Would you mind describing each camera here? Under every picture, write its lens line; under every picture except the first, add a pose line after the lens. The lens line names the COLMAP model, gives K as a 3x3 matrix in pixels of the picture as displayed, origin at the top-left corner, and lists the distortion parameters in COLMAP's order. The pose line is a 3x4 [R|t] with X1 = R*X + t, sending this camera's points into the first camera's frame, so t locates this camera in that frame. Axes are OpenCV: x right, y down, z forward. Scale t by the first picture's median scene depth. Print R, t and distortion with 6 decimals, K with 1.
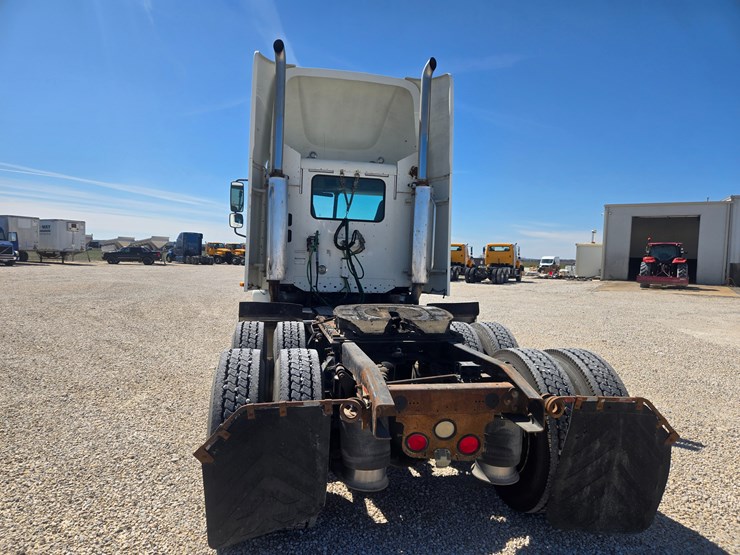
lens RADIAL K [[493.4, 0, 363.0], [0, 493.4, 286.3], [0, 0, 1]] dist [0.081460, -0.053577]
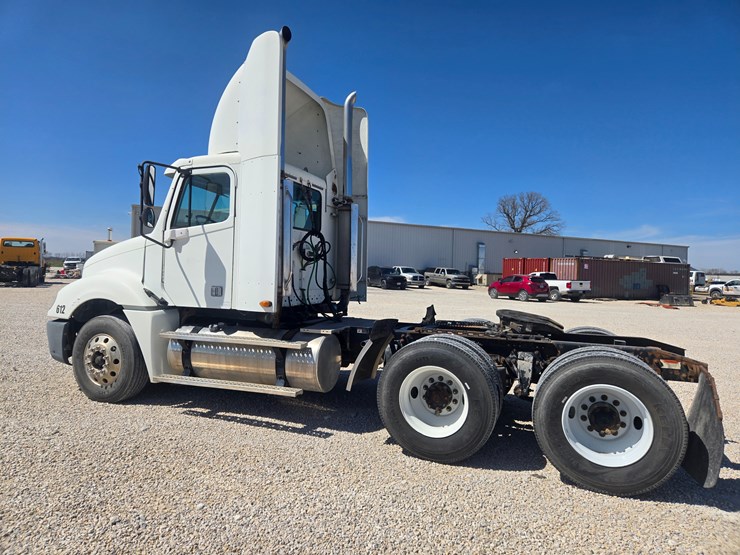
lens RADIAL K [[492.6, 0, 361.3], [0, 492.6, 273.6], [0, 0, 1]] dist [0.079011, -0.057560]
pose [[0.535353, -0.017743, 0.844442, -0.786405], [0.032542, 0.999470, 0.000370, -0.045741], [-0.844001, 0.027282, 0.535647, 0.394232]]
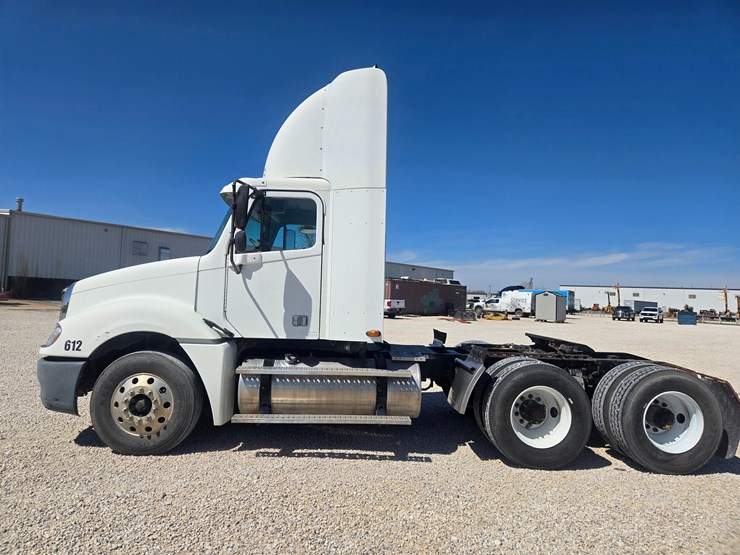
lens RADIAL K [[492.9, 0, 361.7], [0, 492.9, 276.1], [0, 0, 1]] dist [0.082414, -0.061604]
pose [[0.139496, 0.014316, 0.990119, -0.984852], [0.018535, 0.999683, -0.017066, -0.080763], [-0.990049, 0.020733, 0.139186, 0.839623]]
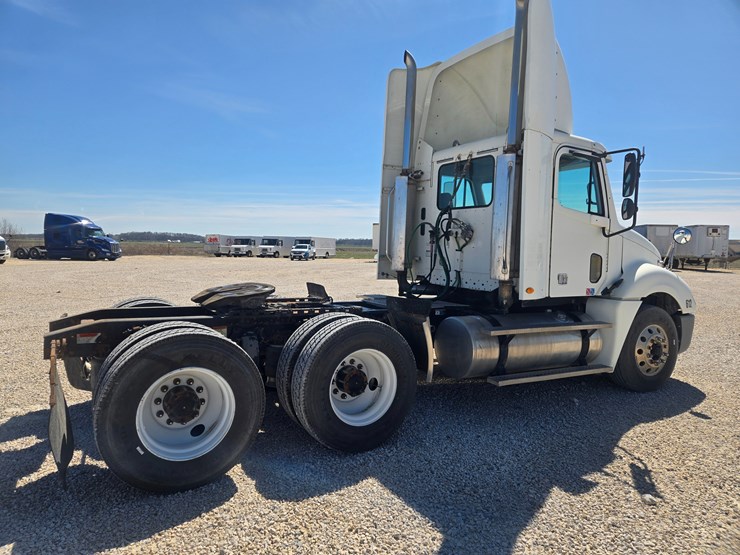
lens RADIAL K [[492.9, 0, 361.7], [0, 492.9, 276.1], [0, 0, 1]] dist [0.082414, -0.061604]
pose [[0.329405, 0.031789, -0.943653, 0.773809], [-0.066905, 0.997707, 0.010255, -0.005841], [0.941815, 0.059757, 0.330776, 0.533321]]
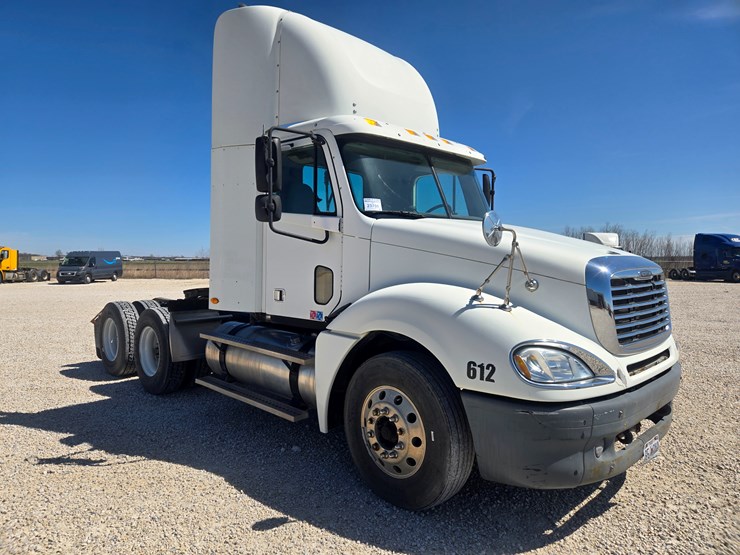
lens RADIAL K [[493.9, 0, 361.3], [0, 493.9, 272.7], [0, 0, 1]] dist [0.075453, -0.050271]
pose [[-0.825451, -0.017770, -0.564194, 0.413970], [-0.061146, 0.996438, 0.058076, -0.093589], [0.561152, 0.082437, -0.823597, 1.747439]]
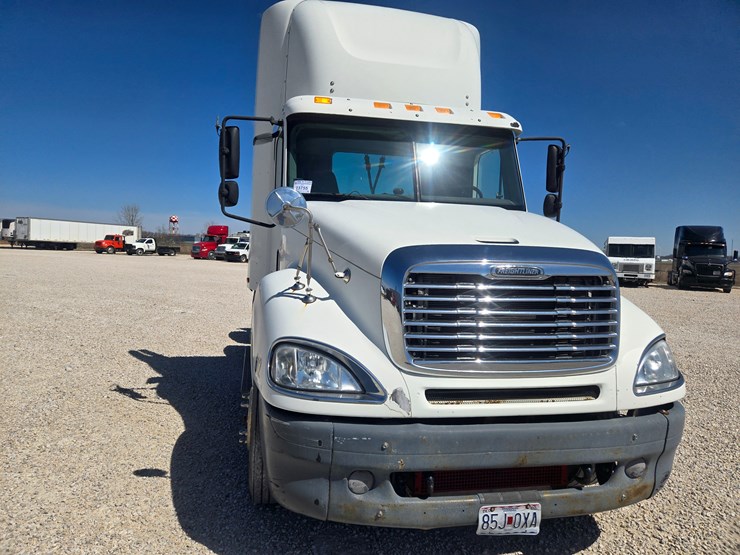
lens RADIAL K [[496.9, 0, 363.1], [0, 496.9, 279.9], [0, 0, 1]] dist [0.051158, -0.001525]
pose [[-0.997310, -0.068276, -0.026655, -0.000336], [-0.071030, 0.990018, 0.121731, -0.110076], [0.018078, 0.123297, -0.992205, 1.843747]]
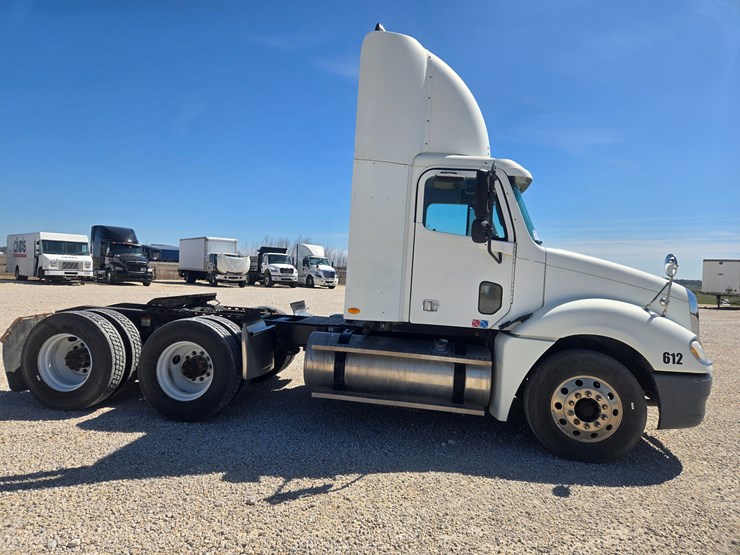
lens RADIAL K [[492.6, 0, 361.3], [0, 492.6, 273.6], [0, 0, 1]] dist [0.079011, -0.057560]
pose [[-0.317490, -0.042615, -0.947303, 0.877679], [-0.118023, 0.992998, -0.005115, -0.047451], [0.940888, 0.110179, -0.320297, 1.249128]]
